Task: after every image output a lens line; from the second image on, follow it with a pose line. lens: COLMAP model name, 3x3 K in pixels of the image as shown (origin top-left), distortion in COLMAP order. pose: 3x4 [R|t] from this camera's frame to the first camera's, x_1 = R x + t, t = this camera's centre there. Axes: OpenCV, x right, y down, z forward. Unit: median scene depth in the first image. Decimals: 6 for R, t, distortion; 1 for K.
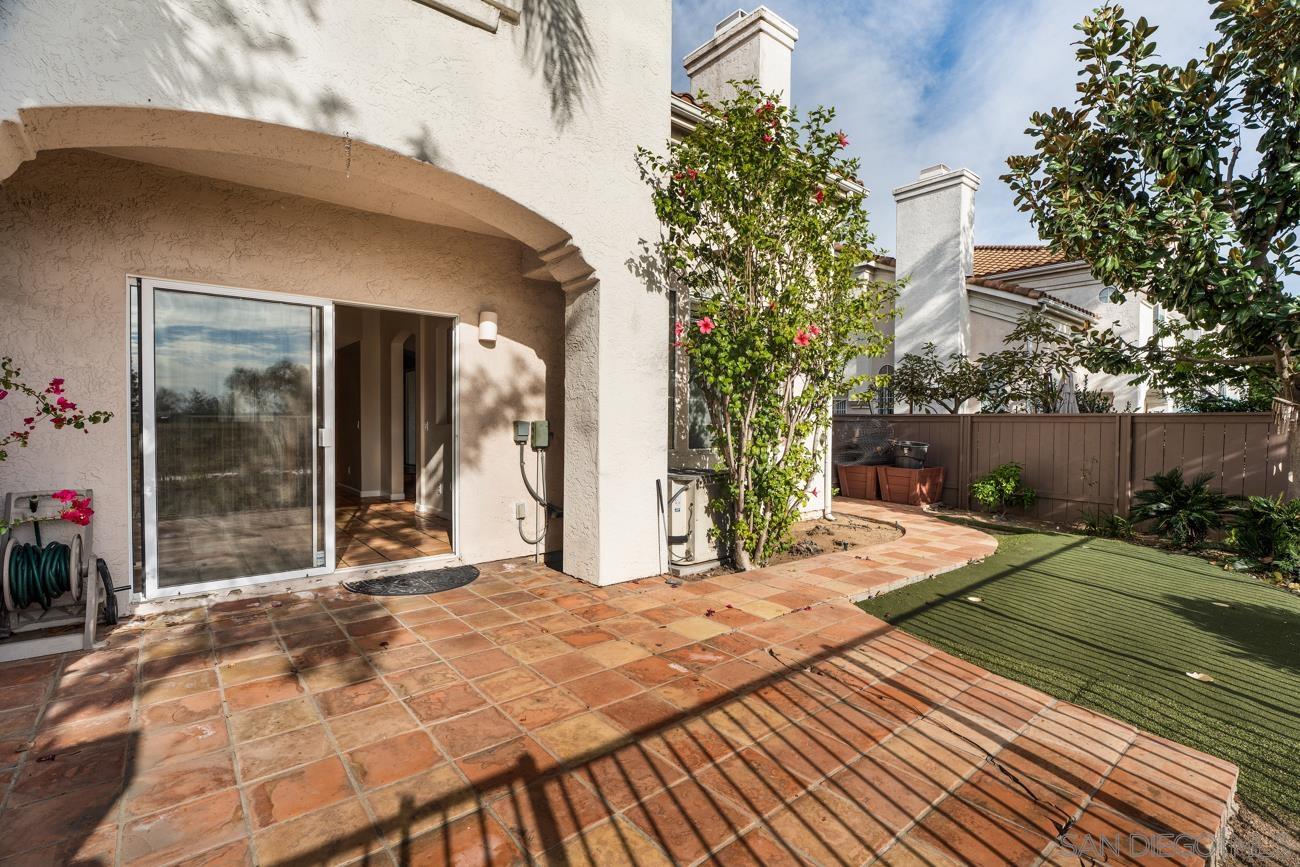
lens RADIAL K [[581.3, 0, 647.9], [0, 581.3, 427.4], [0, 0, 1]] dist [0.001854, -0.001031]
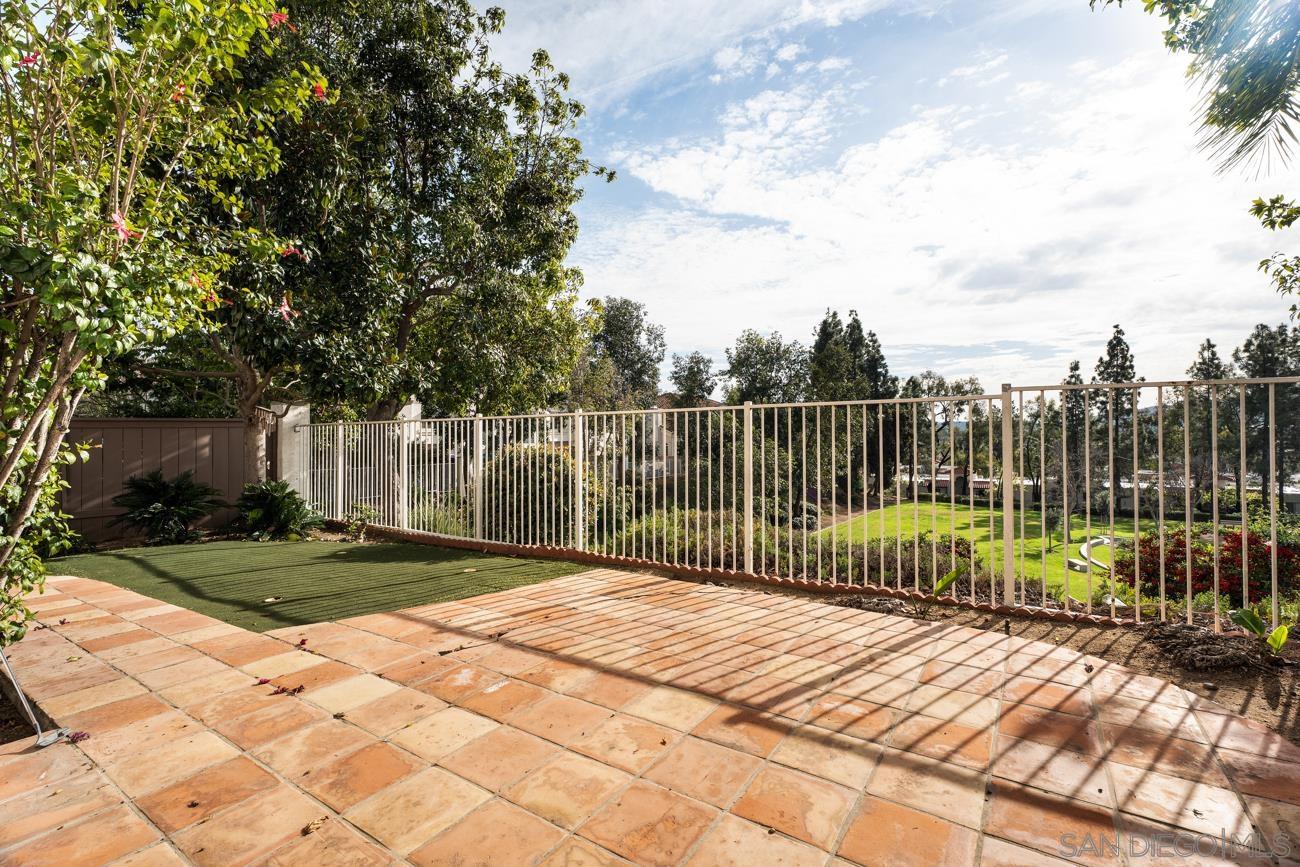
lens RADIAL K [[581.3, 0, 646.6], [0, 581.3, 422.8], [0, 0, 1]] dist [0.001854, -0.001031]
pose [[-0.278669, 0.018485, 0.960209, -0.968396], [0.021864, 0.999678, -0.012900, 0.049220], [-0.960138, 0.017399, -0.278984, 1.186663]]
